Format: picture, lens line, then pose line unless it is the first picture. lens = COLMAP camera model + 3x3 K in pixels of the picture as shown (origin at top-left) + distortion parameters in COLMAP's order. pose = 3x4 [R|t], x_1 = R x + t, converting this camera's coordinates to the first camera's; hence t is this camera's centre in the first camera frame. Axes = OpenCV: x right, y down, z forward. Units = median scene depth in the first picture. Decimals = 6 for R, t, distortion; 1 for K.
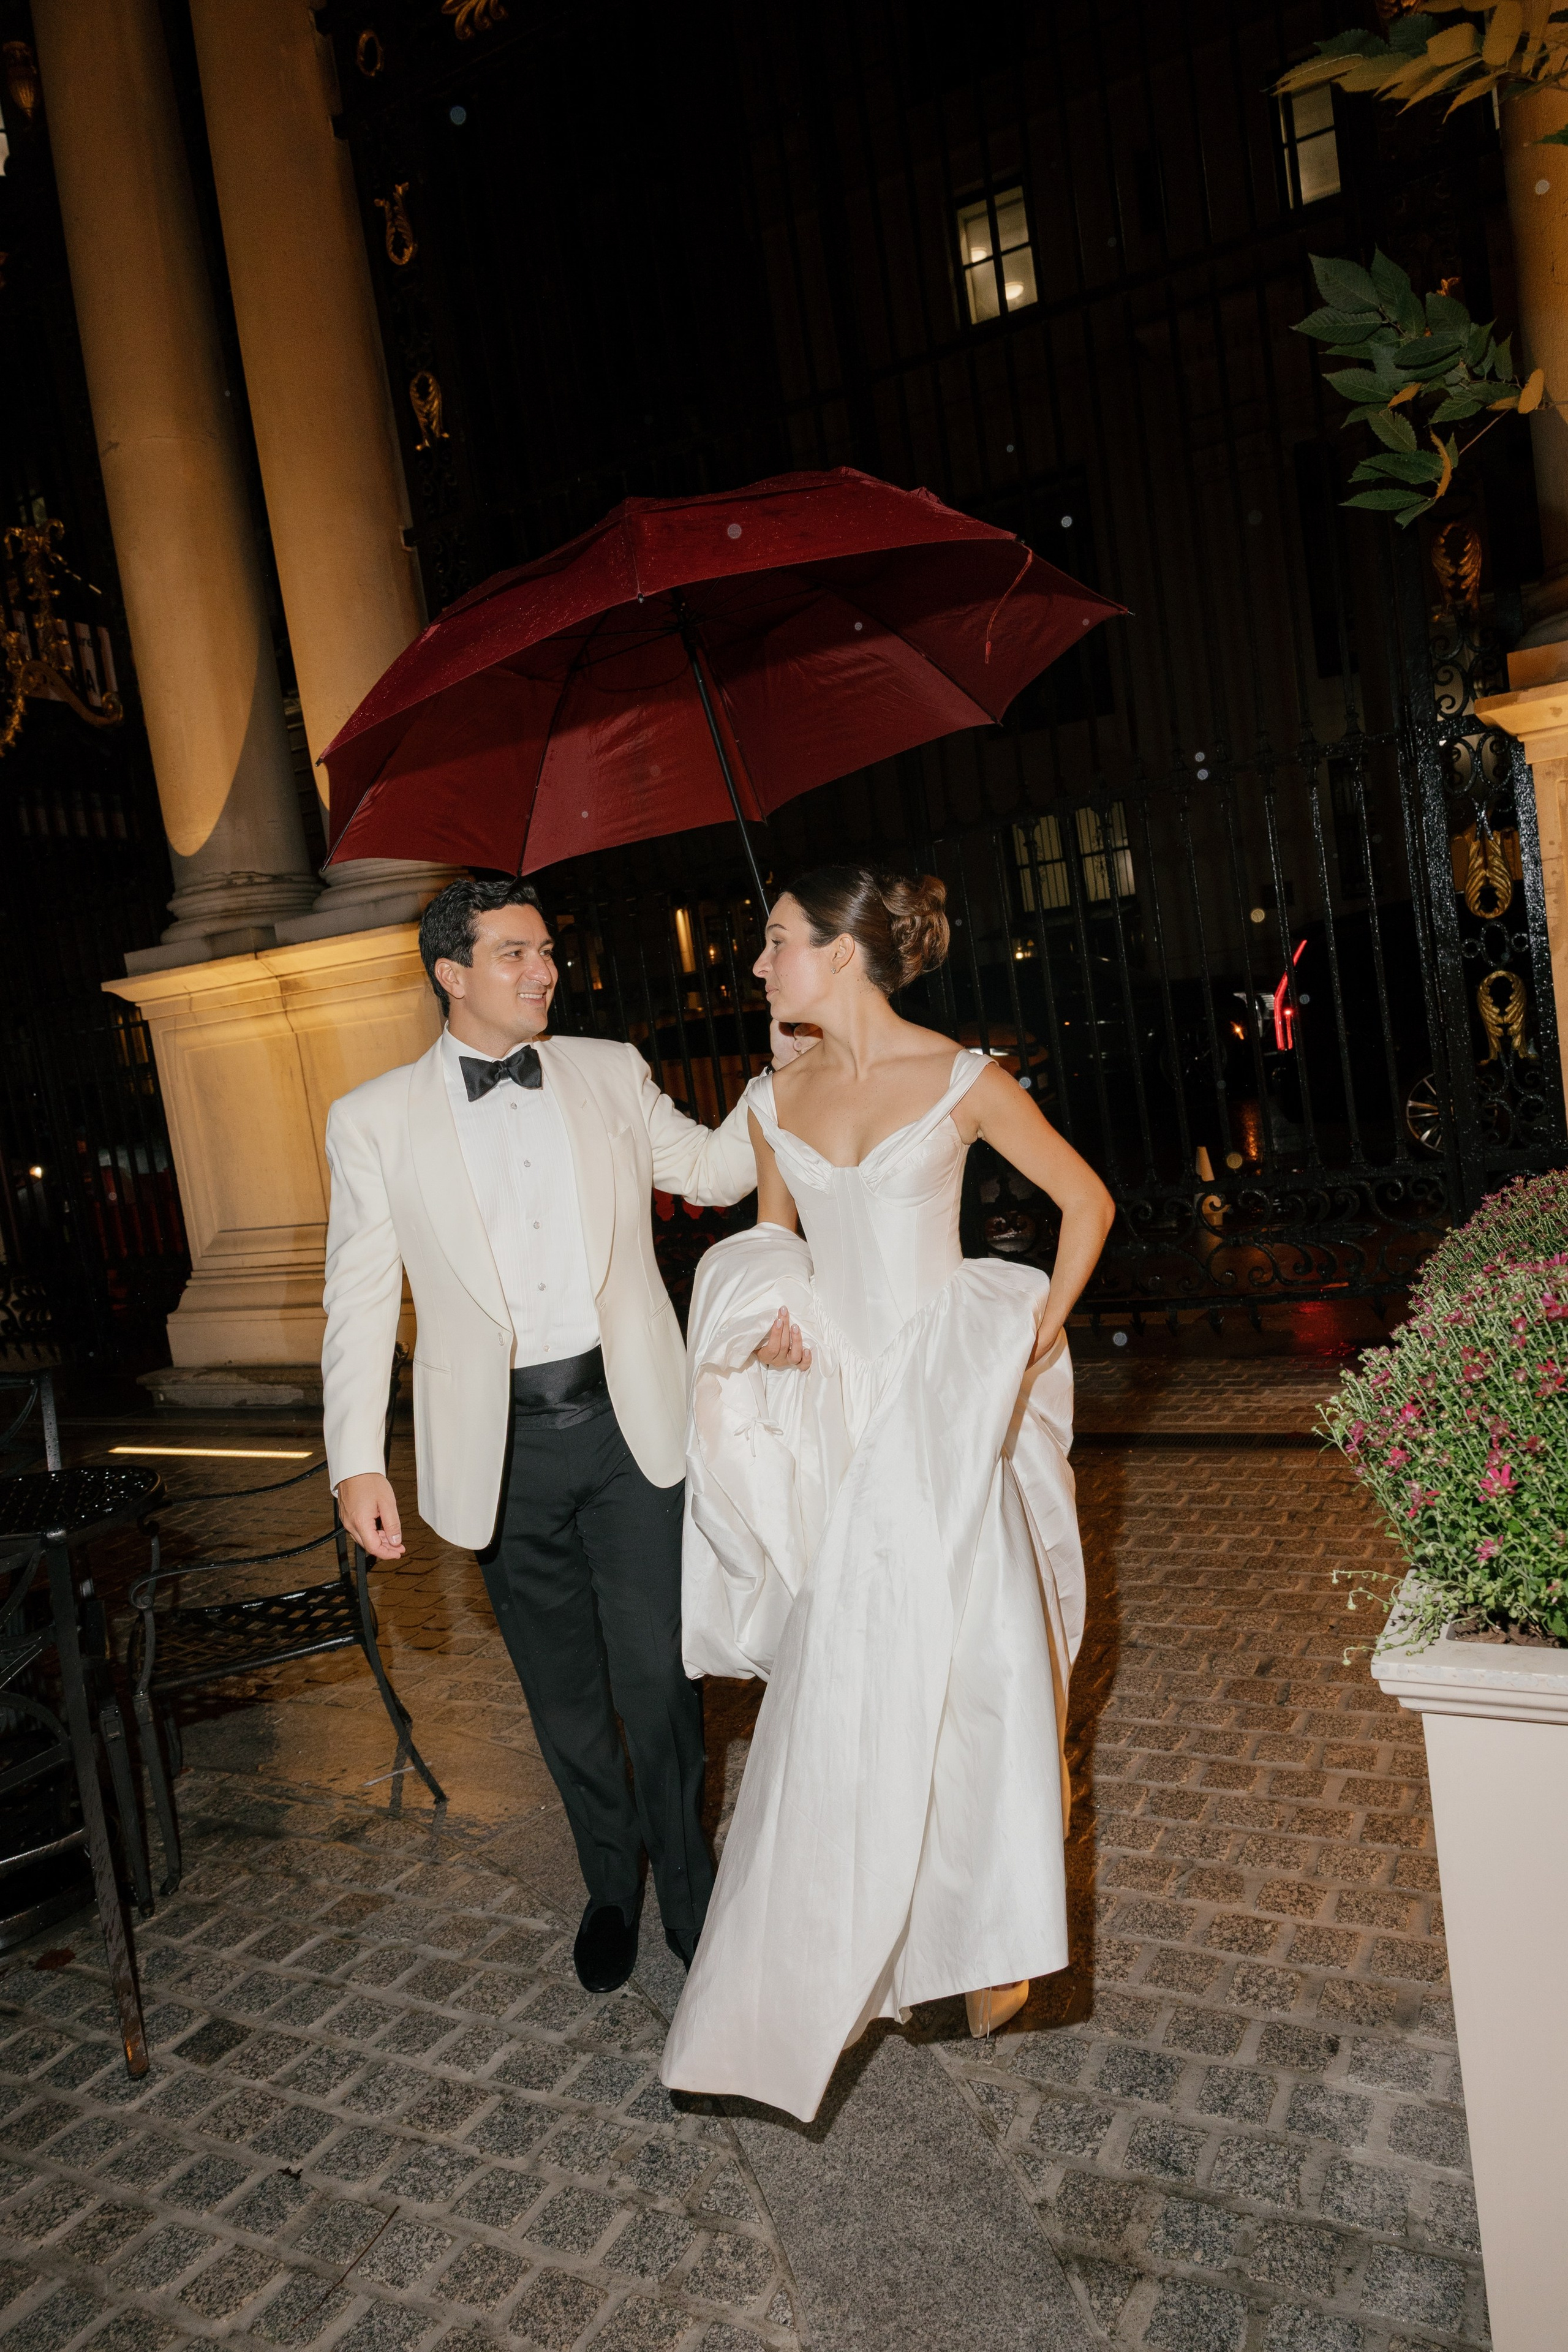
lens RADIAL K [[1582.2, 0, 784.8], [0, 1582.2, 1173.5], [0, 0, 1]] dist [0.002511, -0.002930]
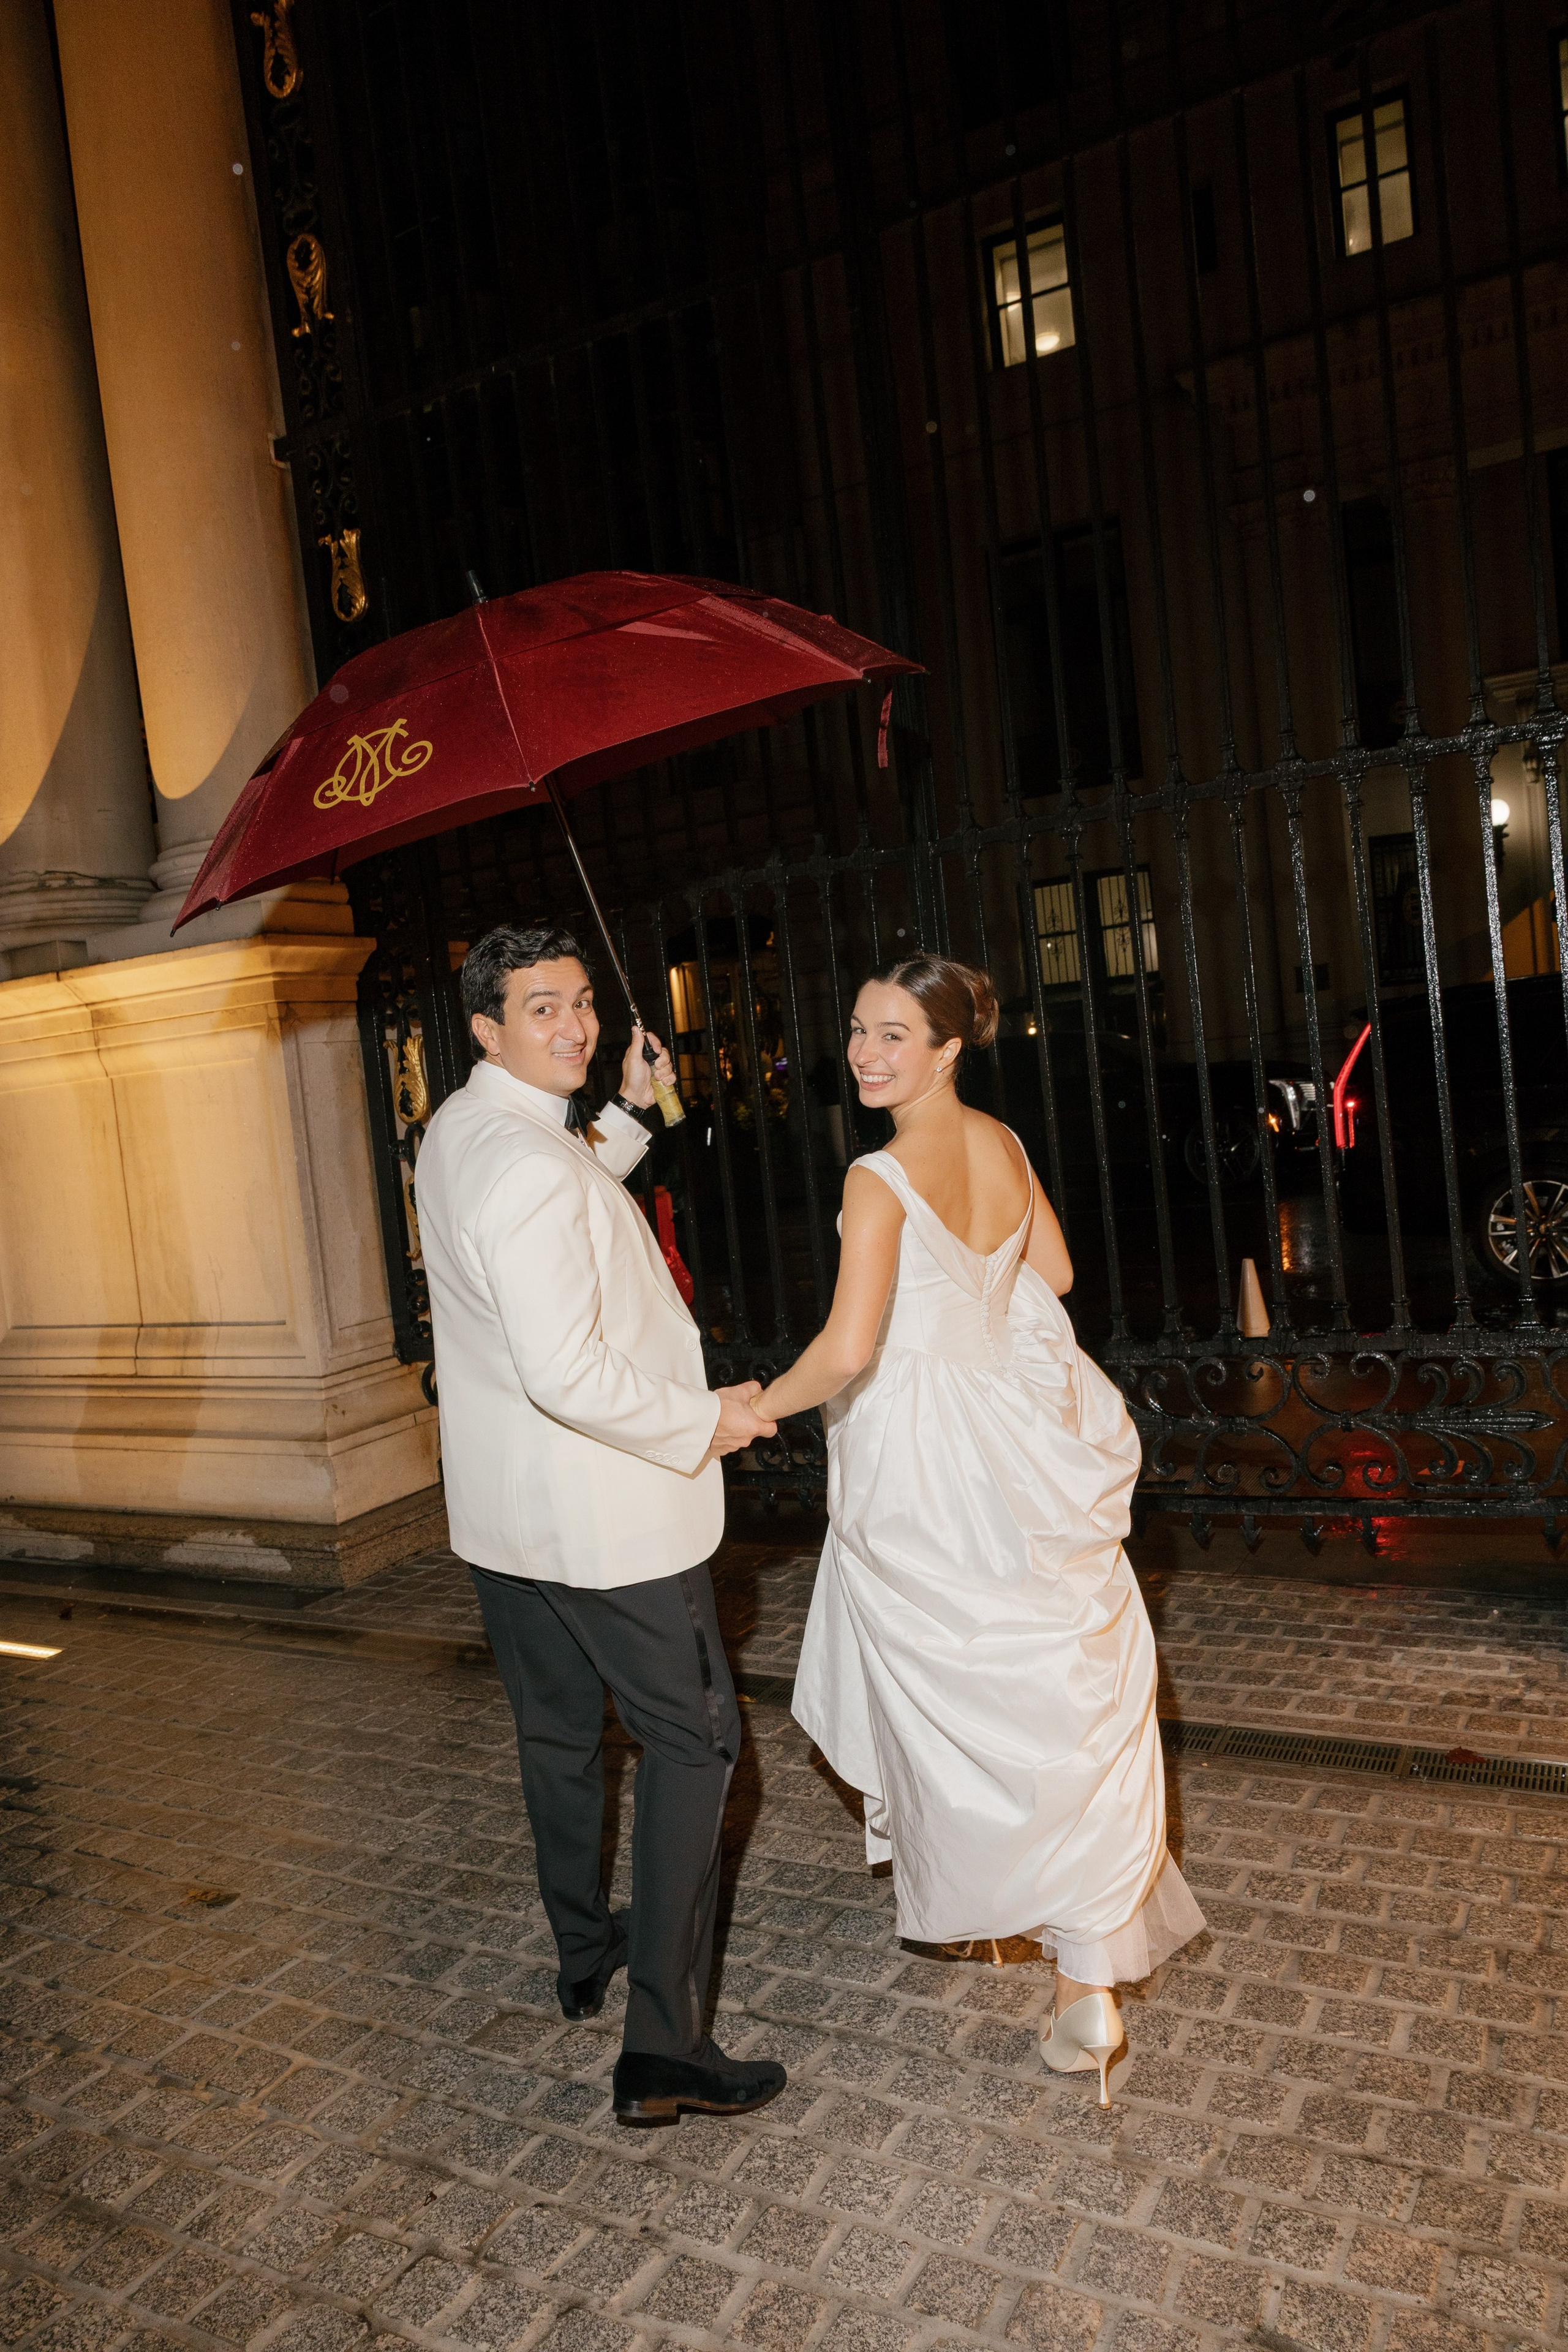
lens RADIAL K [[1576.4, 0, 784.6], [0, 1576.4, 1178.0], [0, 0, 1]] dist [0.006818, -0.002404]
pose [[0.999154, 0.041081, -0.002152, 0.038918], [-0.041134, 0.998328, -0.040621, -0.035203], [0.000480, 0.040675, 0.999172, 0.363254]]
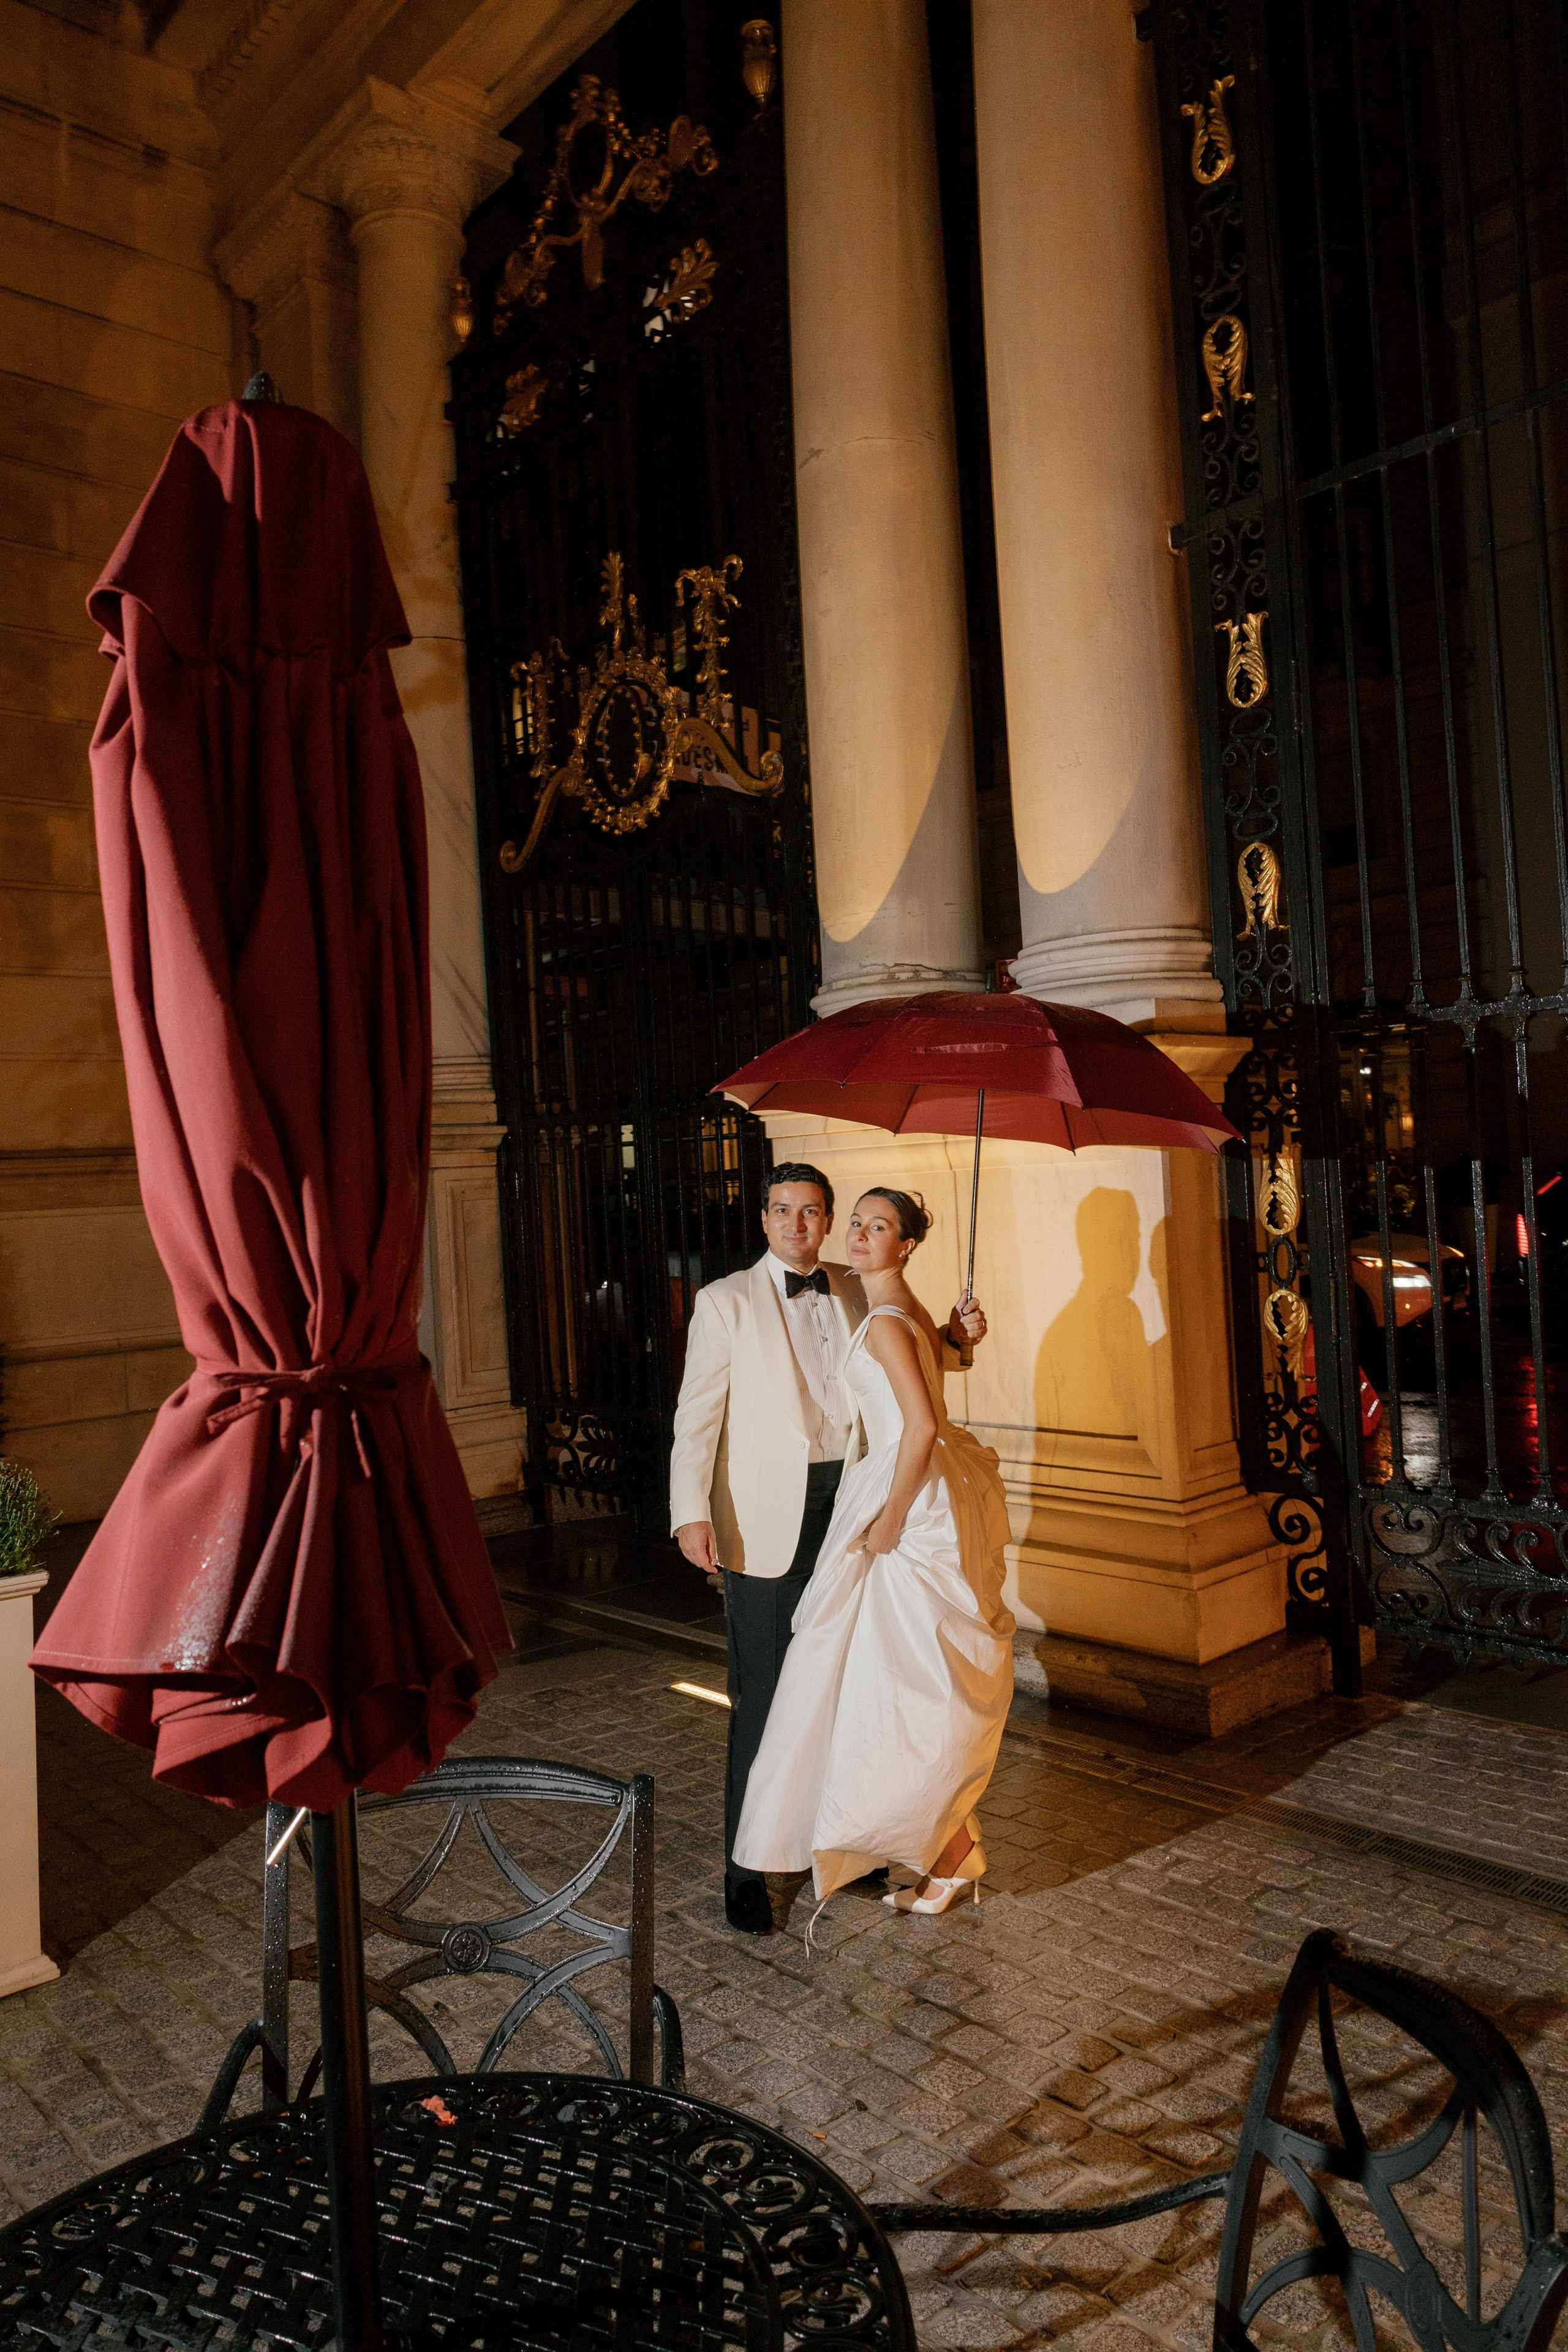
lens RADIAL K [[1587.3, 0, 789.7], [0, 1587.3, 1171.4], [0, 0, 1]] dist [0.006035, 0.000106]
pose [[0.942630, 0.086193, -0.322522, -0.213800], [-0.112763, 0.991521, -0.064588, -0.047005], [0.314220, 0.097251, 0.944356, 0.384769]]
